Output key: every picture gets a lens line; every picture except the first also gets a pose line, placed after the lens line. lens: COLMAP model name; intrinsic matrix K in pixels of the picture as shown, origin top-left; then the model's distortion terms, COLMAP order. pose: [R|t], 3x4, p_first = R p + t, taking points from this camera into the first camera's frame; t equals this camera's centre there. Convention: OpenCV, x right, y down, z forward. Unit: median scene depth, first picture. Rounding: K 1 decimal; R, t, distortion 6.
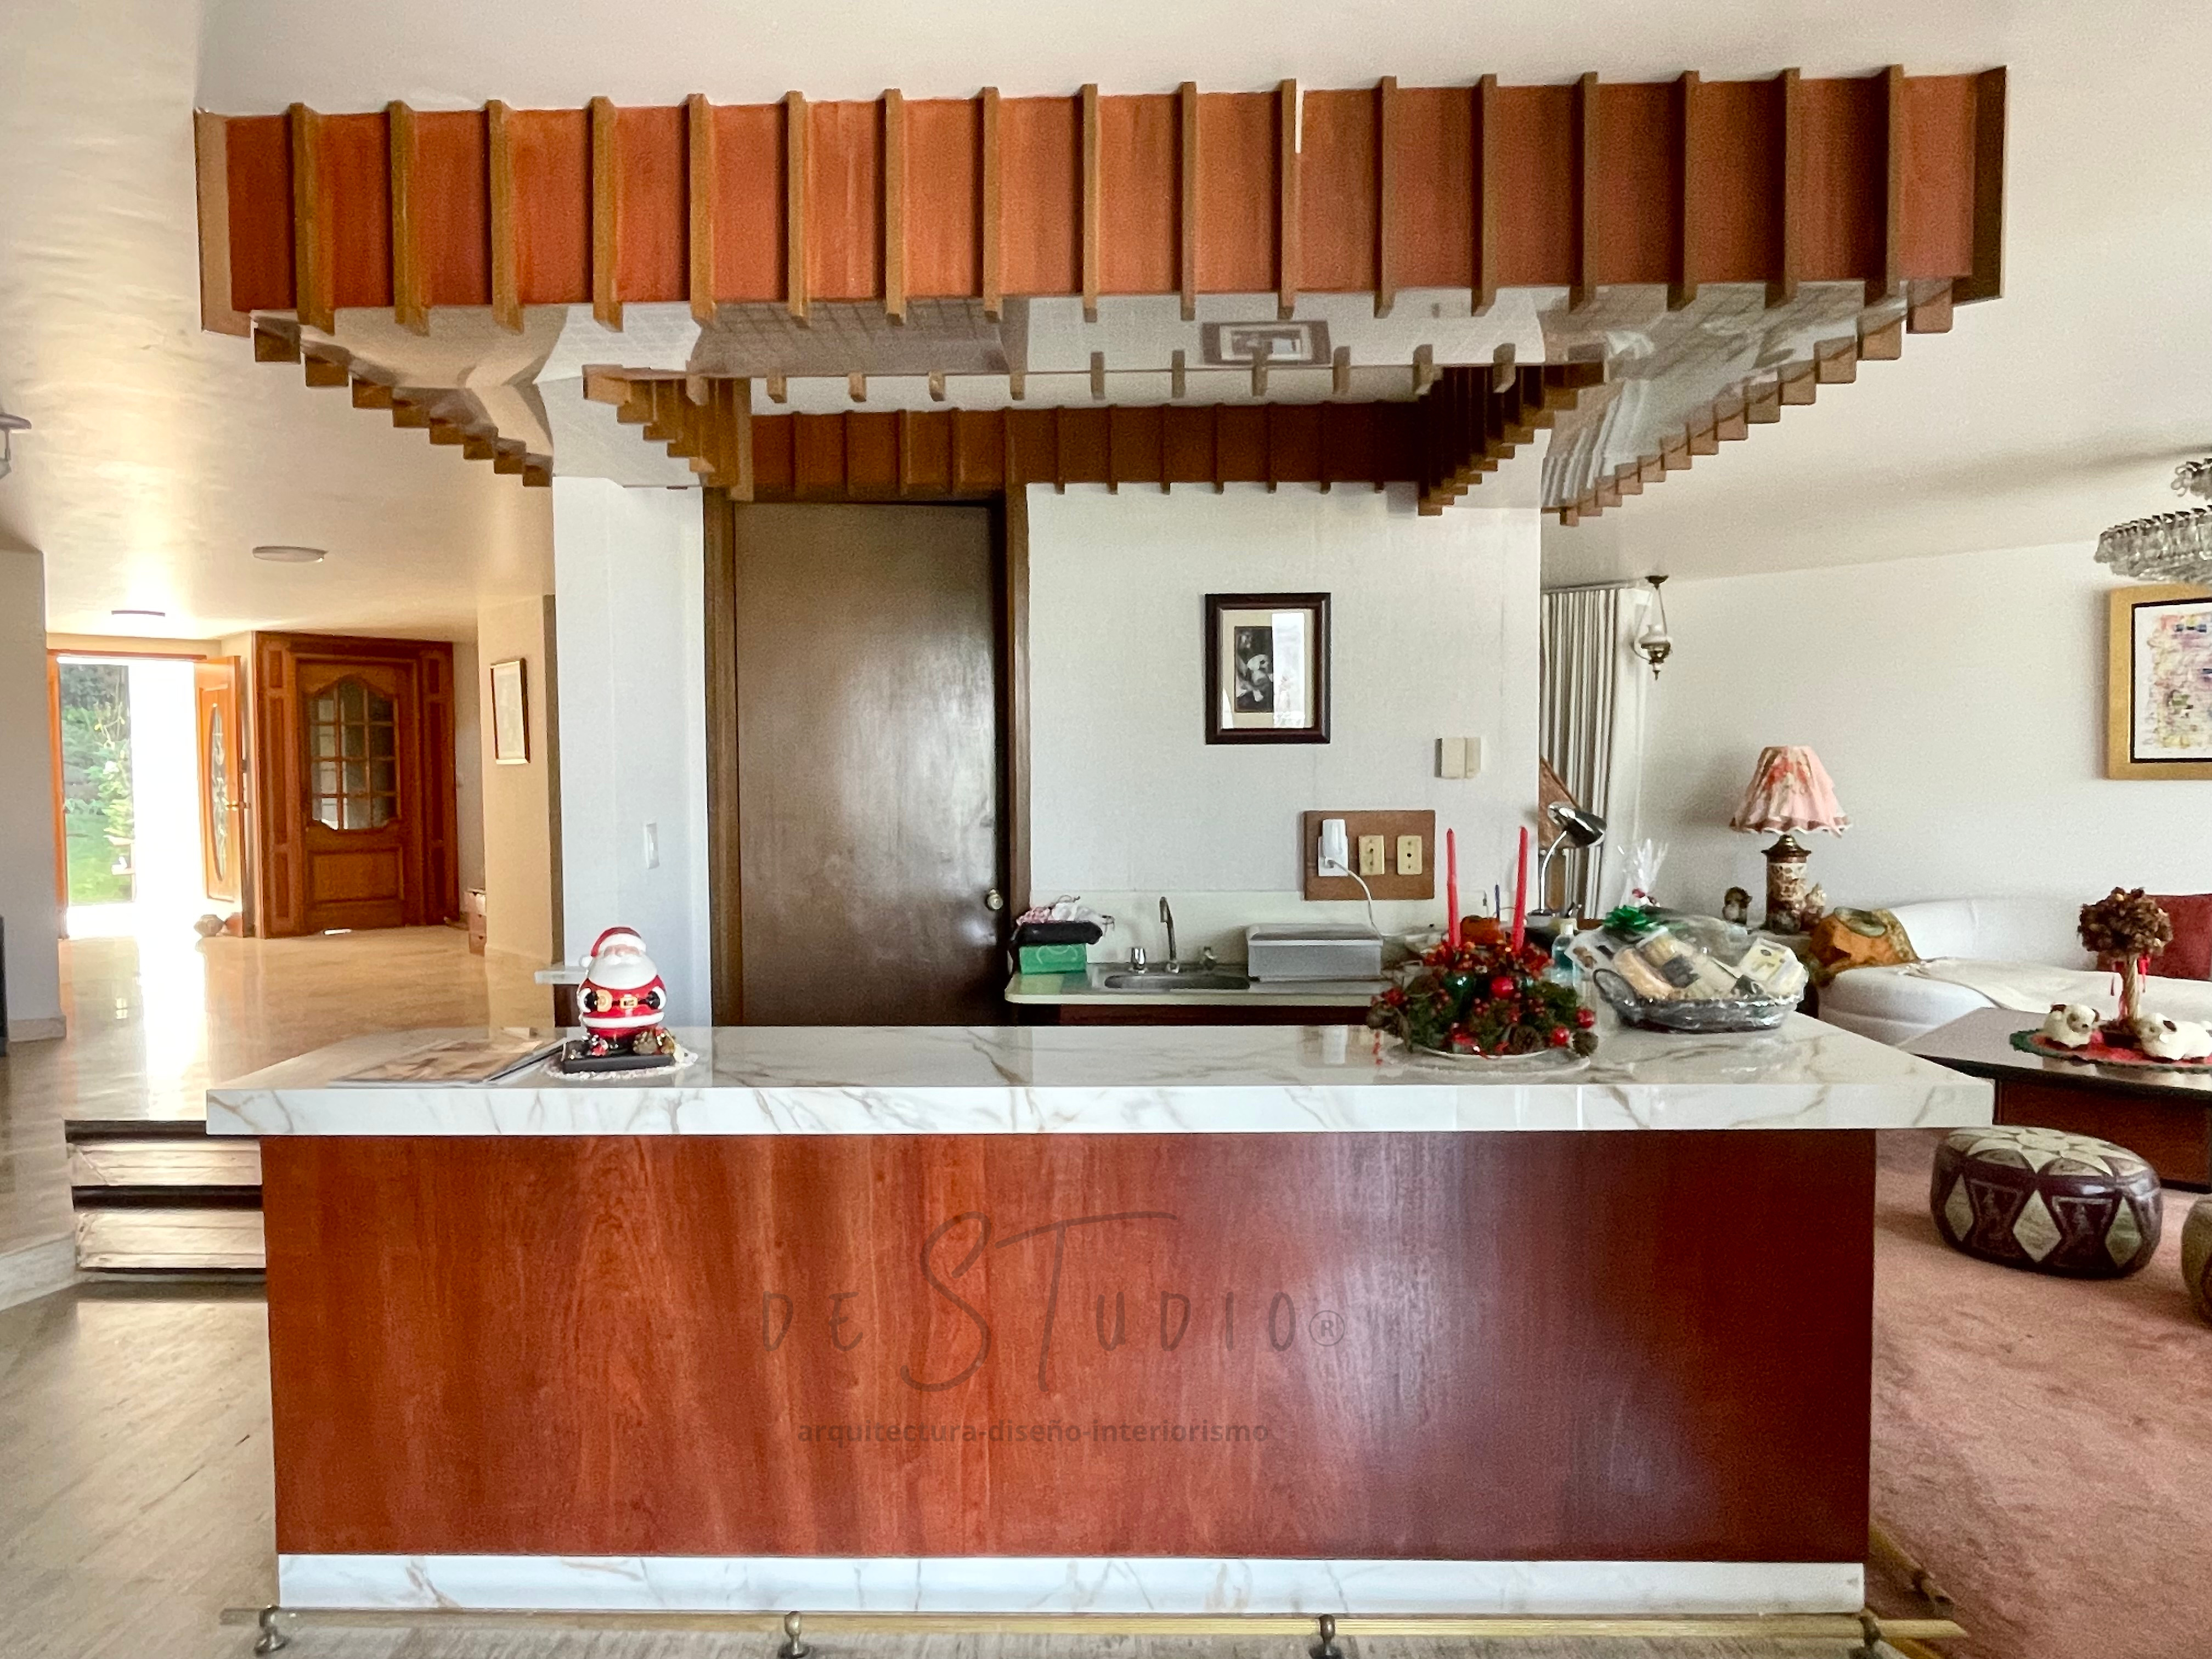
lens RADIAL K [[1401.5, 0, 1093.7], [0, 1401.5, 830.1], [0, 0, 1]] dist [0.004510, -0.003736]
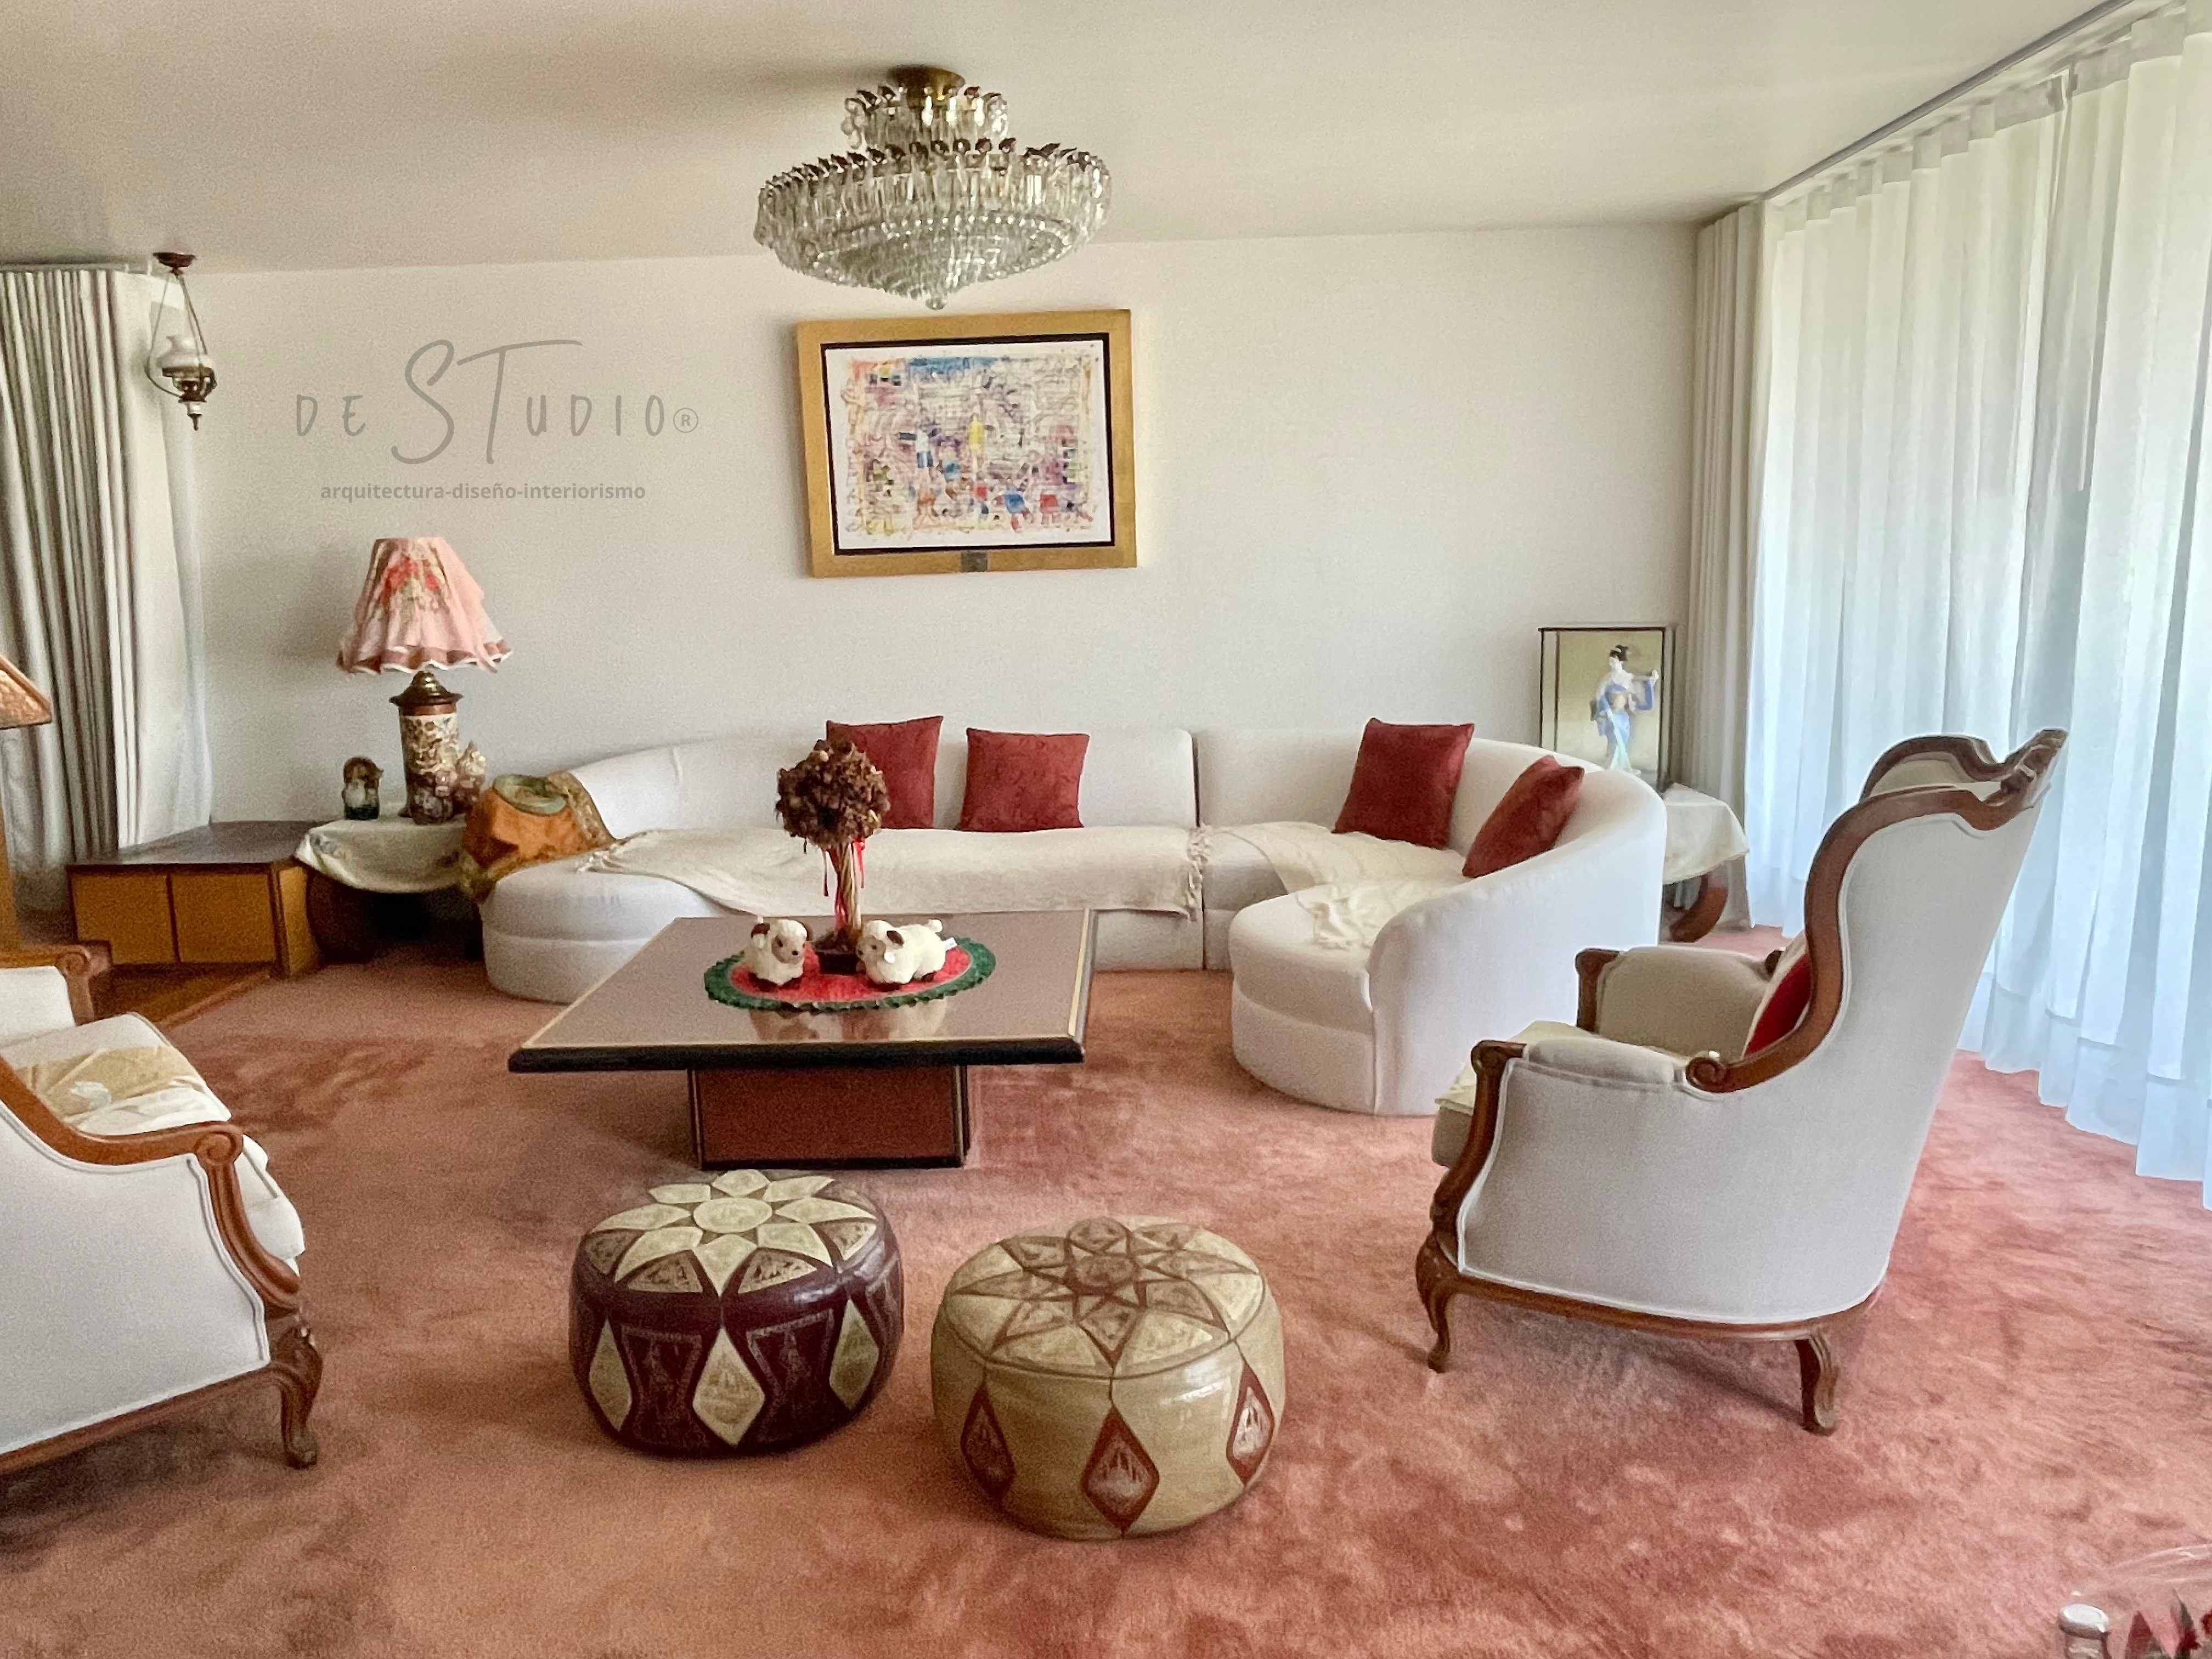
lens RADIAL K [[1622.5, 0, 1104.5], [0, 1622.5, 827.9], [0, 0, 1]] dist [-0.011869, 0.000823]
pose [[0.706855, -0.129980, 0.695313, 0.206325], [0.051666, 0.989834, 0.132513, -0.009938], [-0.705469, -0.057743, 0.706385, 0.259480]]
